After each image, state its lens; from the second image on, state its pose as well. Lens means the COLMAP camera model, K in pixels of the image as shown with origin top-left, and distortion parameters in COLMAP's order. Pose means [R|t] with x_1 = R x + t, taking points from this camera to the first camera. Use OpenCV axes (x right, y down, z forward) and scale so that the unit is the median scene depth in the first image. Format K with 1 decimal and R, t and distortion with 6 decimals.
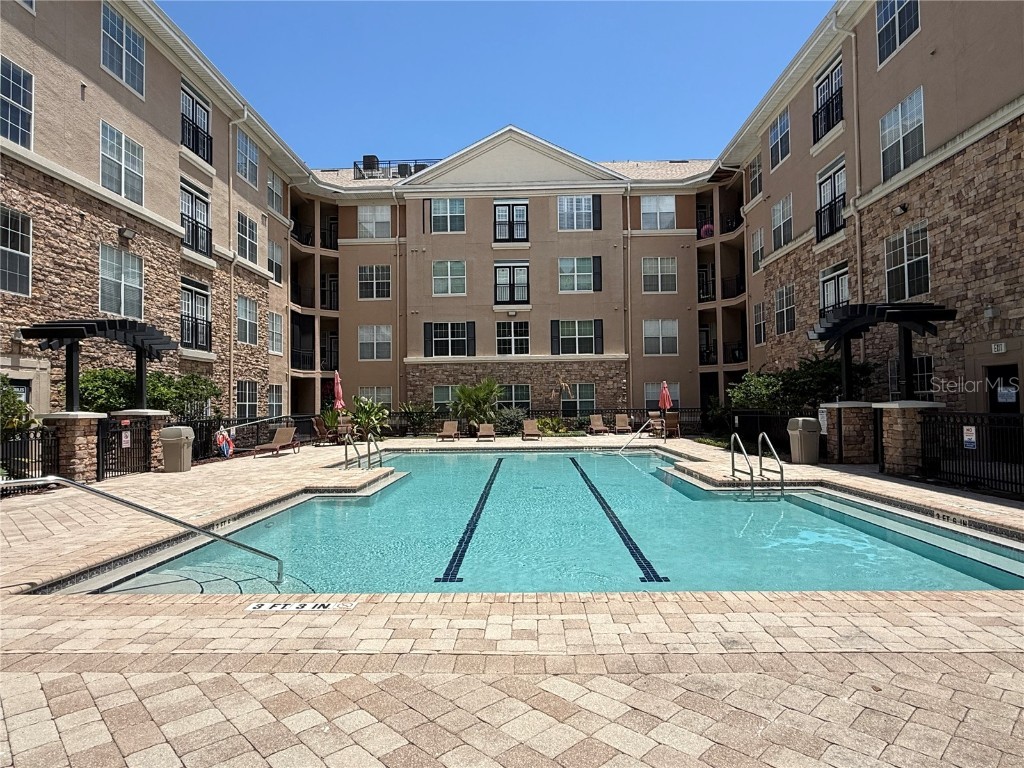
lens RADIAL K [[599.3, 0, 509.0], [0, 599.3, 386.9], [0, 0, 1]] dist [0.000096, 0.000068]
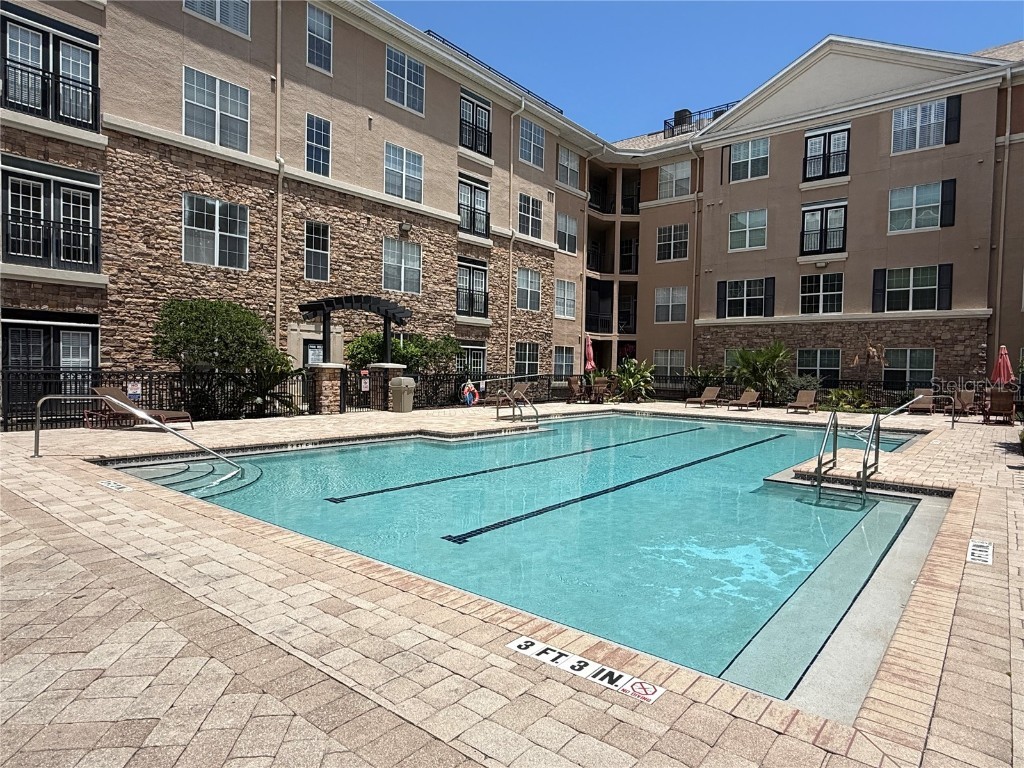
lens RADIAL K [[599.3, 0, 507.3], [0, 599.3, 382.9], [0, 0, 1]] dist [0.000096, 0.000068]
pose [[0.792231, 0.044693, -0.608582, 0.232868], [-0.012174, 0.998273, 0.057463, 0.001087], [0.610100, -0.038115, 0.791407, 0.070989]]
